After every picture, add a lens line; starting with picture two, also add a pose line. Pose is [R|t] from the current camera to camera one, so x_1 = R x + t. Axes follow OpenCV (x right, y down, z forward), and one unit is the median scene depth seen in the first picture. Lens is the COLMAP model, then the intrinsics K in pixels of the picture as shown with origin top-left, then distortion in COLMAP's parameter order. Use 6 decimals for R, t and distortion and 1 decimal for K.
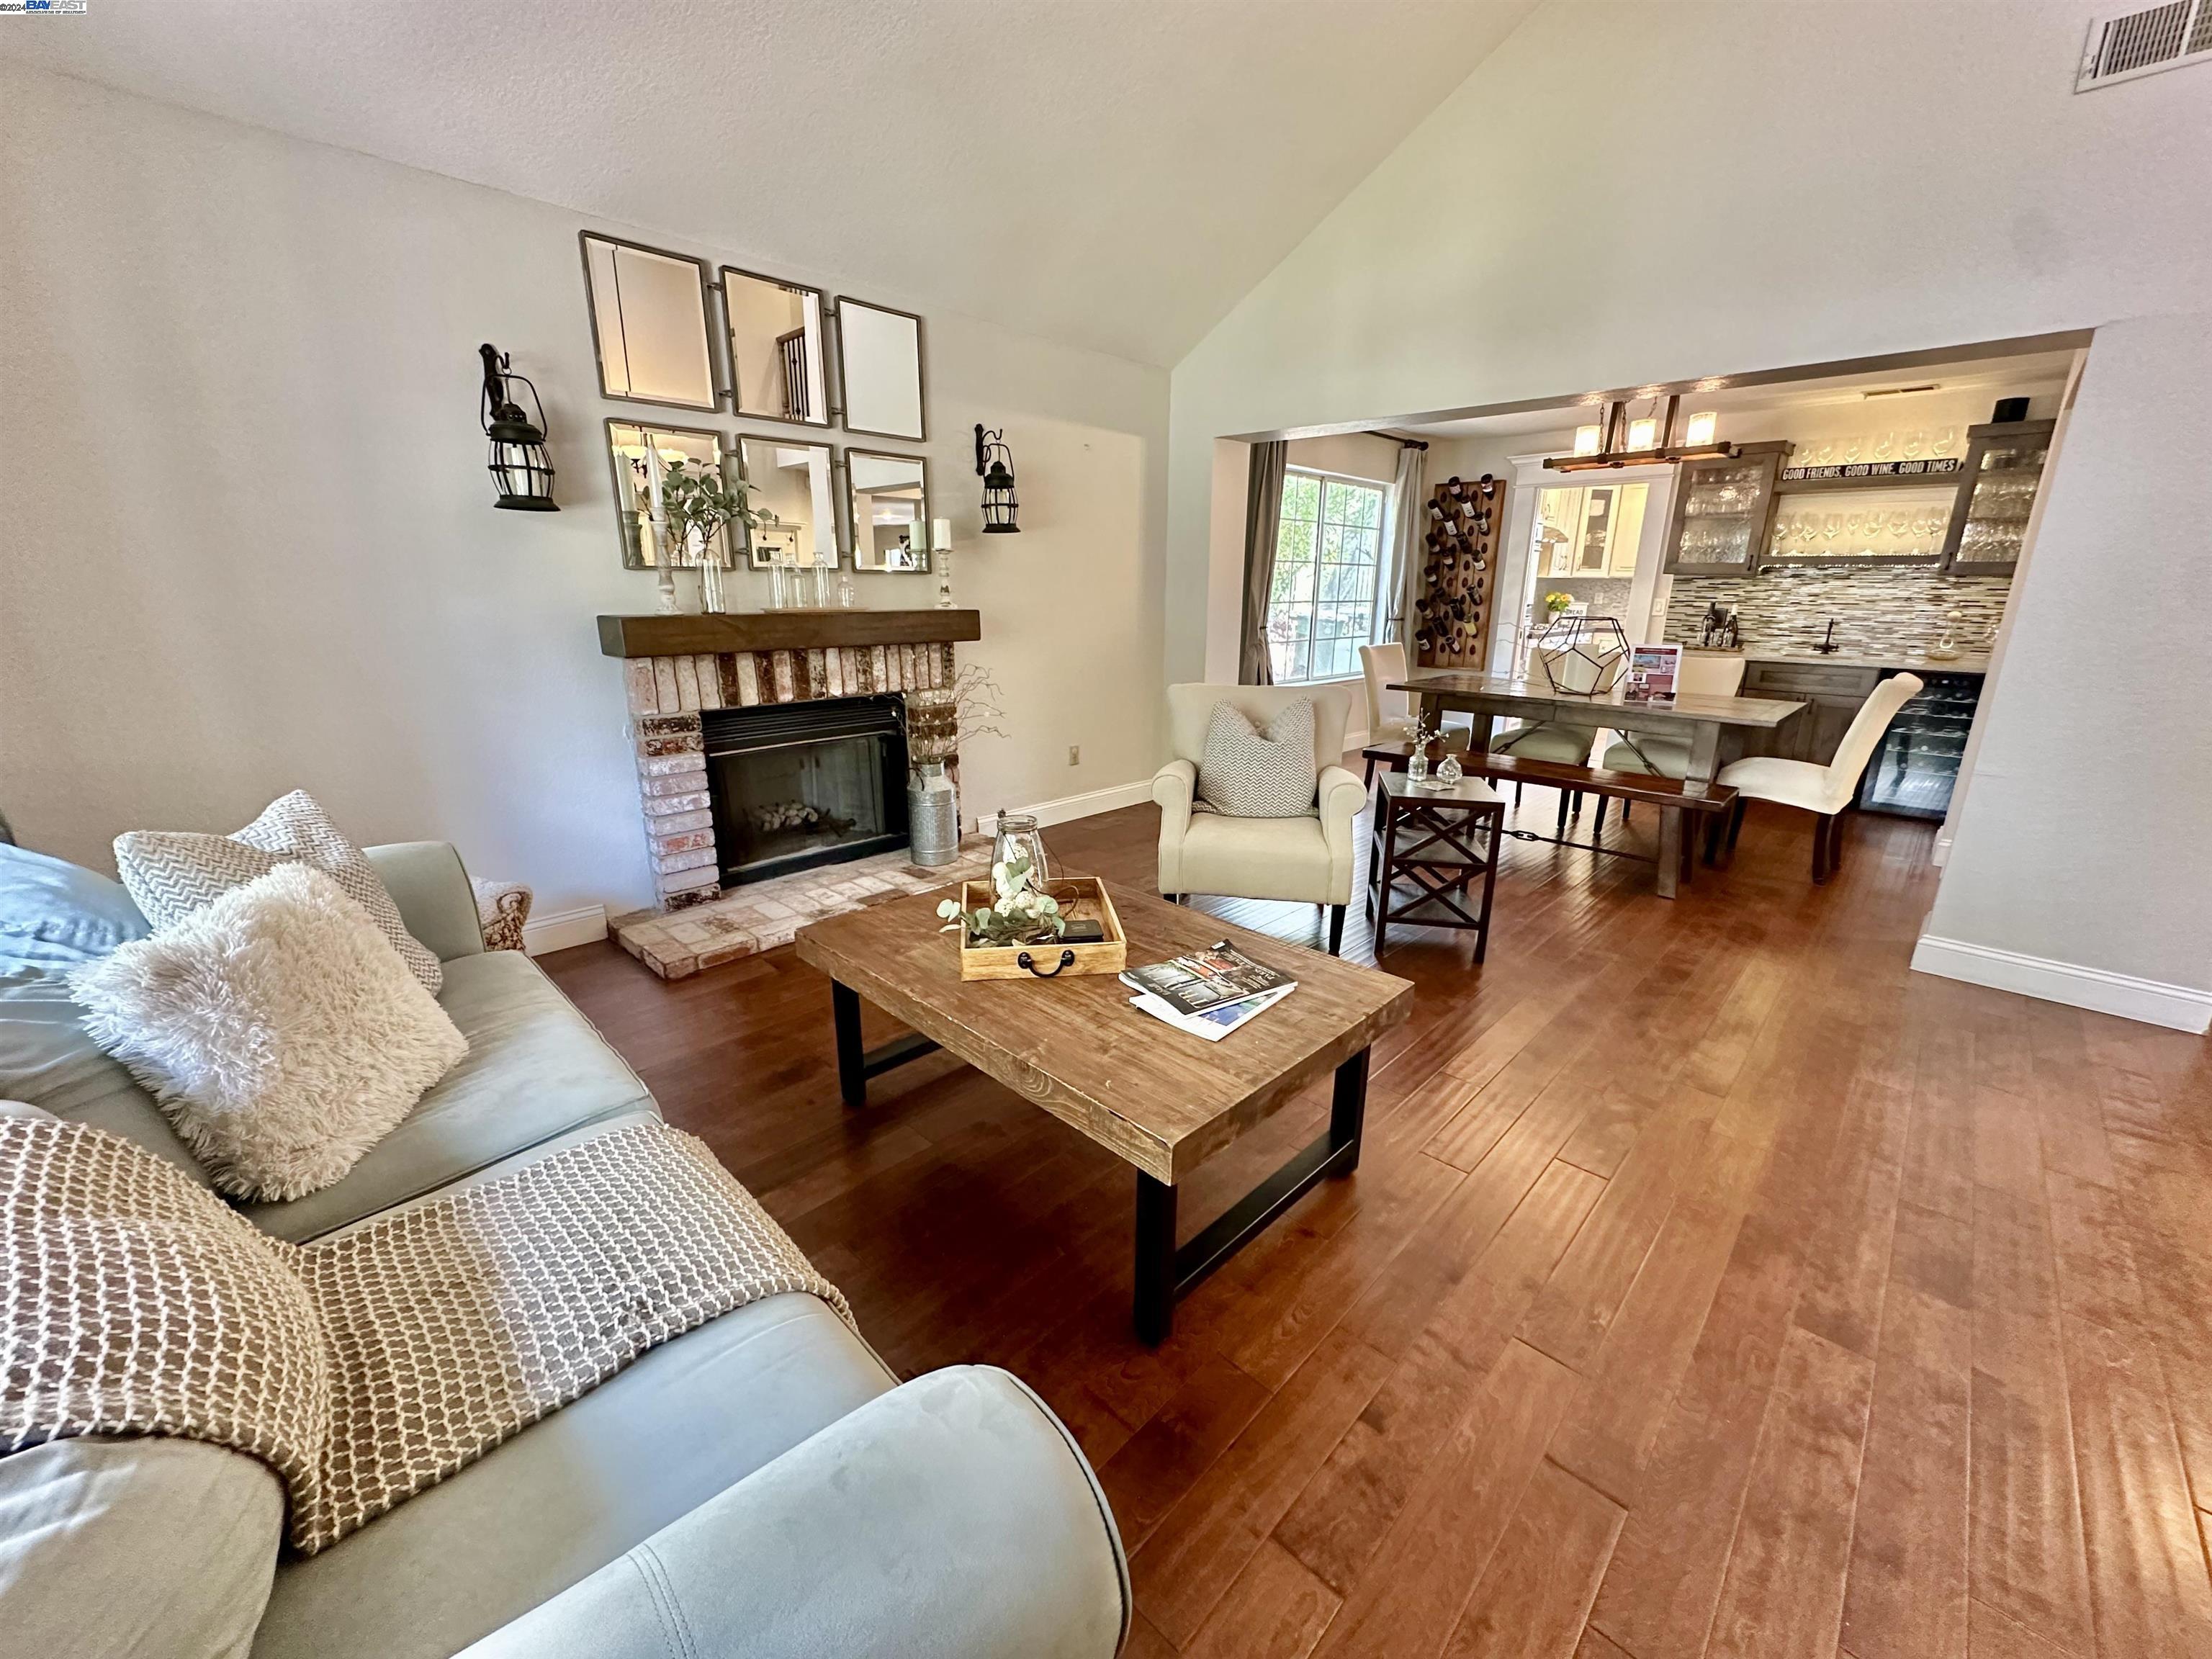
lens RADIAL K [[878.5, 0, 1103.9], [0, 878.5, 832.8], [0, 0, 1]] dist [-0.001802, 0.001280]
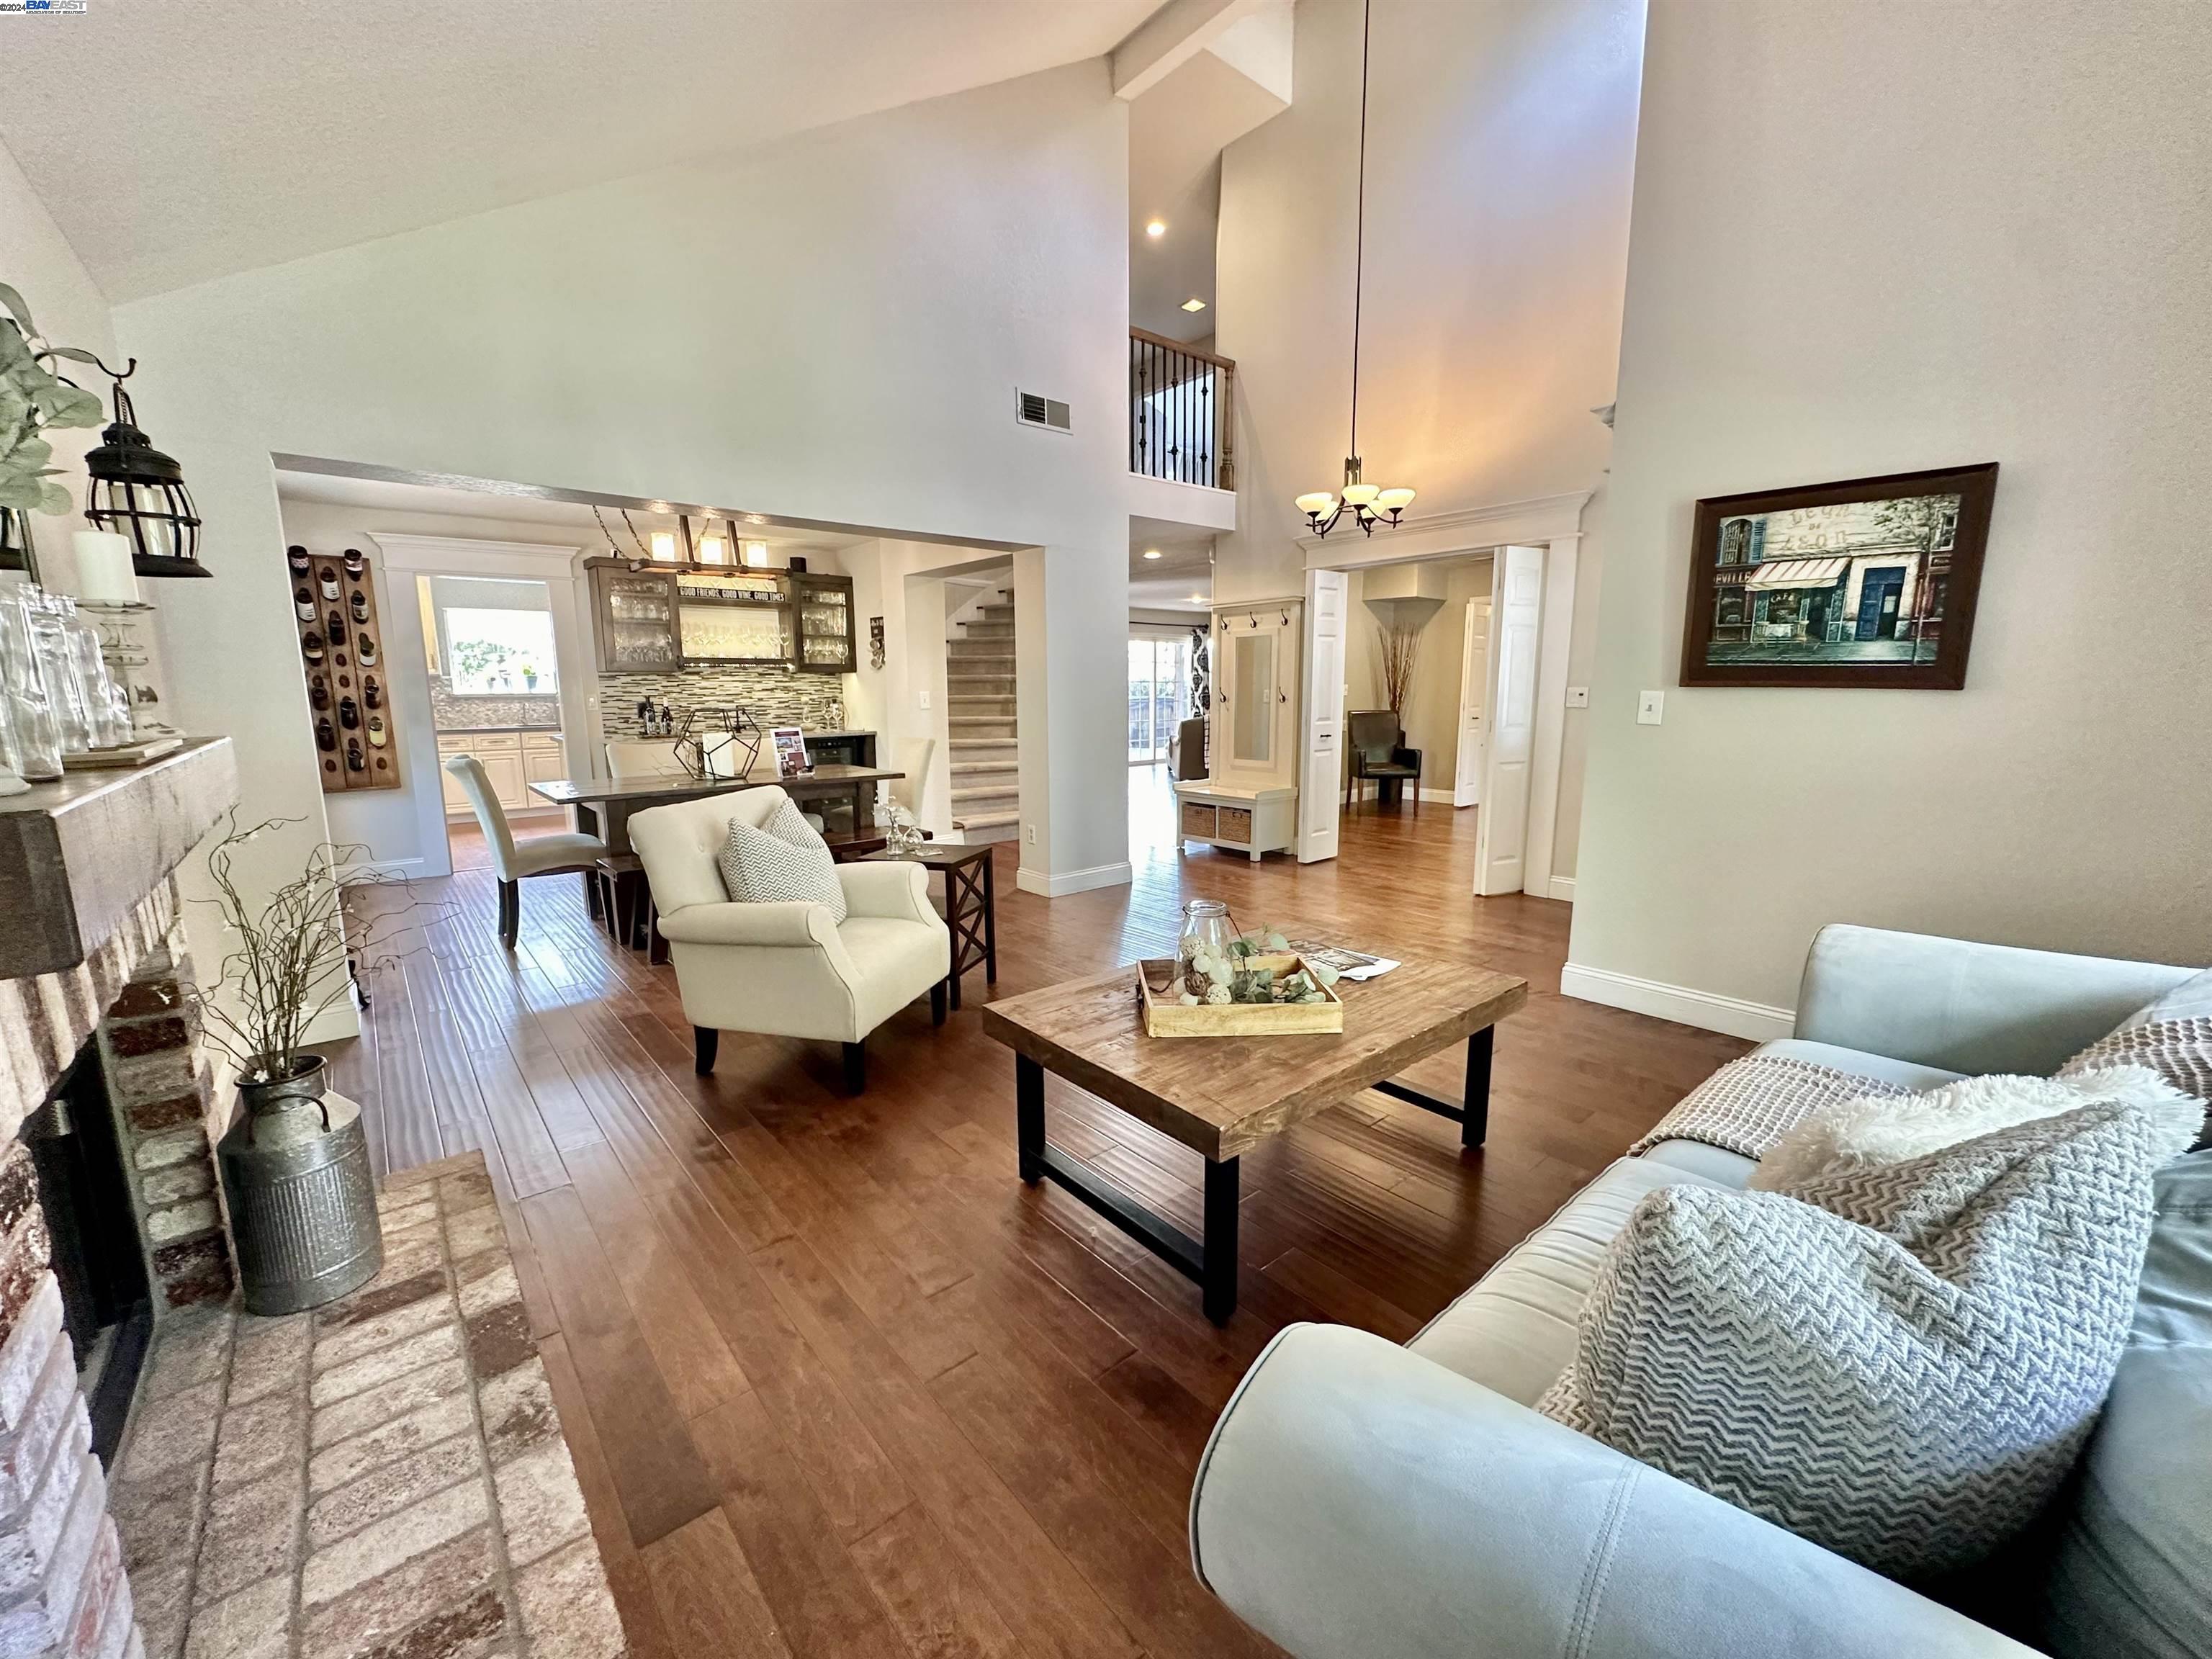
lens RADIAL K [[878.5, 0, 1111.2], [0, 878.5, 835.0], [0, 0, 1]] dist [-0.001802, 0.001280]
pose [[0.087793, -0.178123, 0.980084, -0.623924], [0.281384, 0.948249, 0.147132, -0.154819], [-0.955571, 0.262863, 0.133371, 0.554612]]
